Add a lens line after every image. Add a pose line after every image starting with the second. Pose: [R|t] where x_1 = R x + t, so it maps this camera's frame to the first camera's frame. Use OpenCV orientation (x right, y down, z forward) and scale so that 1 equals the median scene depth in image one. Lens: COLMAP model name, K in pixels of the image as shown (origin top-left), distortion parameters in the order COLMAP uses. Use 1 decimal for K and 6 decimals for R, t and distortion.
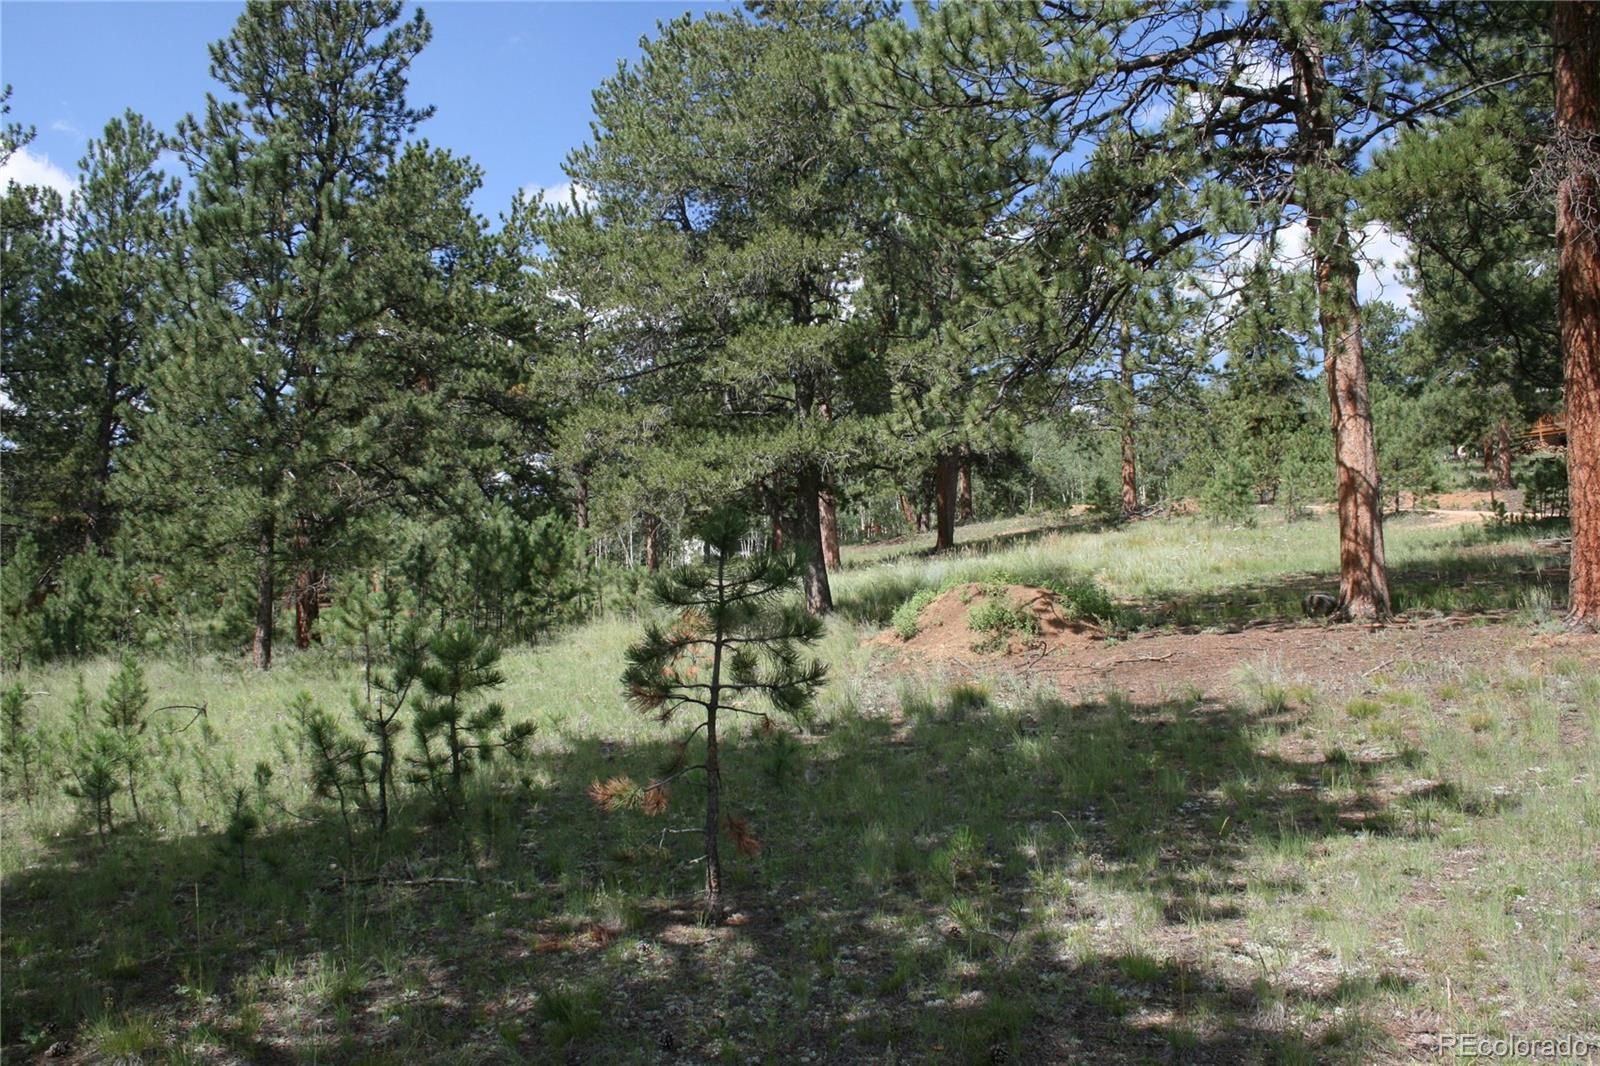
lens RADIAL K [[1364.9, 0, 798.5], [0, 1364.9, 536.4], [0, 0, 1]] dist [-0.150768, 0.106138]
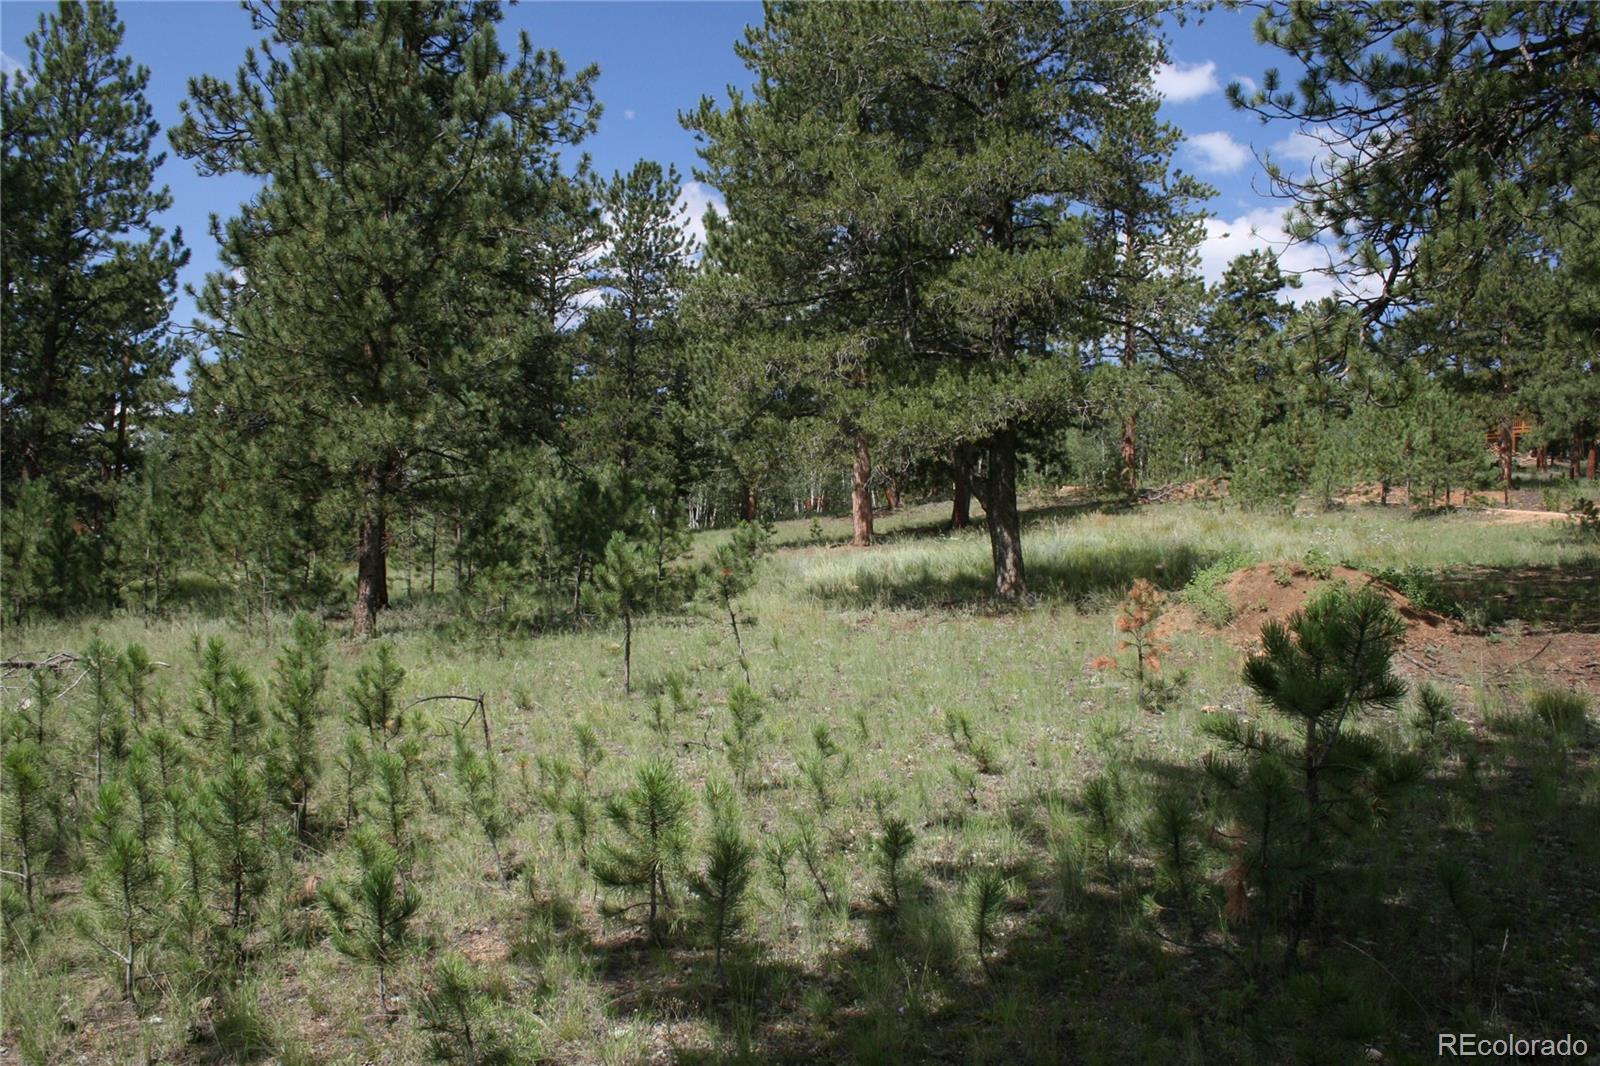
lens RADIAL K [[1364.9, 0, 801.6], [0, 1364.9, 533.0], [0, 0, 1]] dist [-0.150768, 0.106138]
pose [[0.994560, 0.042271, 0.095201, -0.108085], [-0.043818, 0.998939, 0.014209, 0.007640], [-0.094500, -0.018303, 0.995357, 0.086479]]
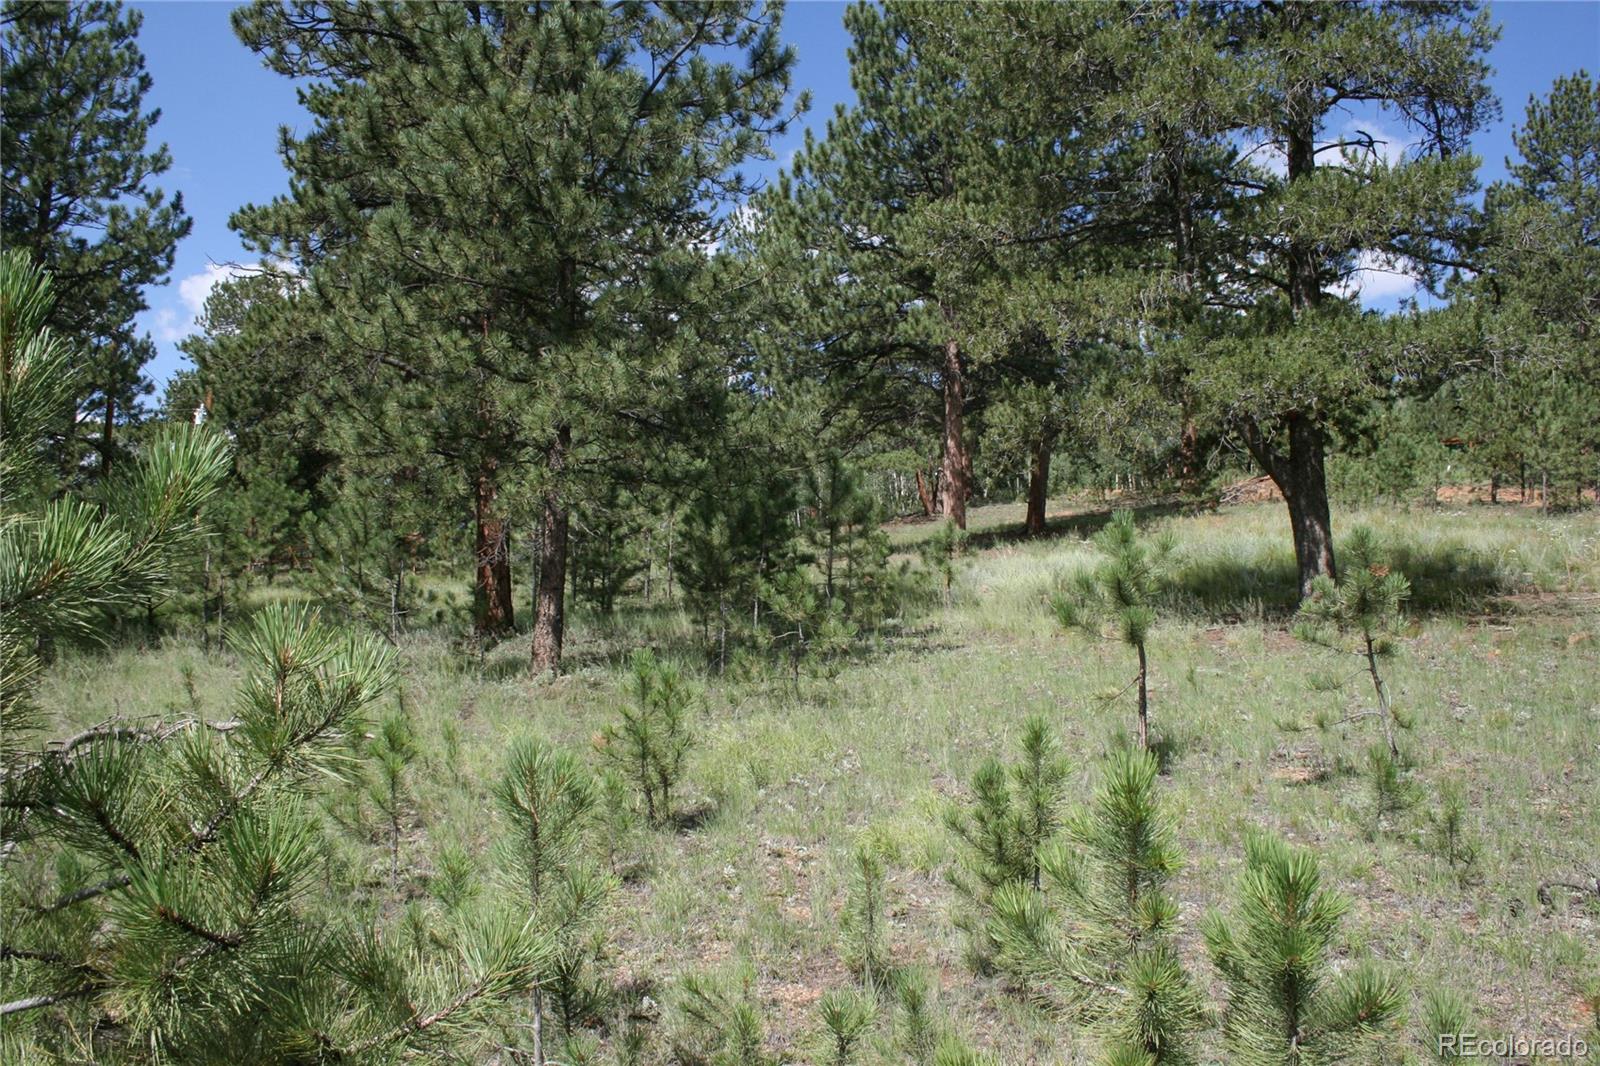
lens RADIAL K [[1364.9, 0, 801.0], [0, 1364.9, 534.6], [0, 0, 1]] dist [-0.150768, 0.106138]
pose [[0.990843, 0.033894, 0.130699, -0.181246], [-0.034839, 0.999381, 0.004950, 0.016478], [-0.130450, -0.009458, 0.991410, 0.197895]]
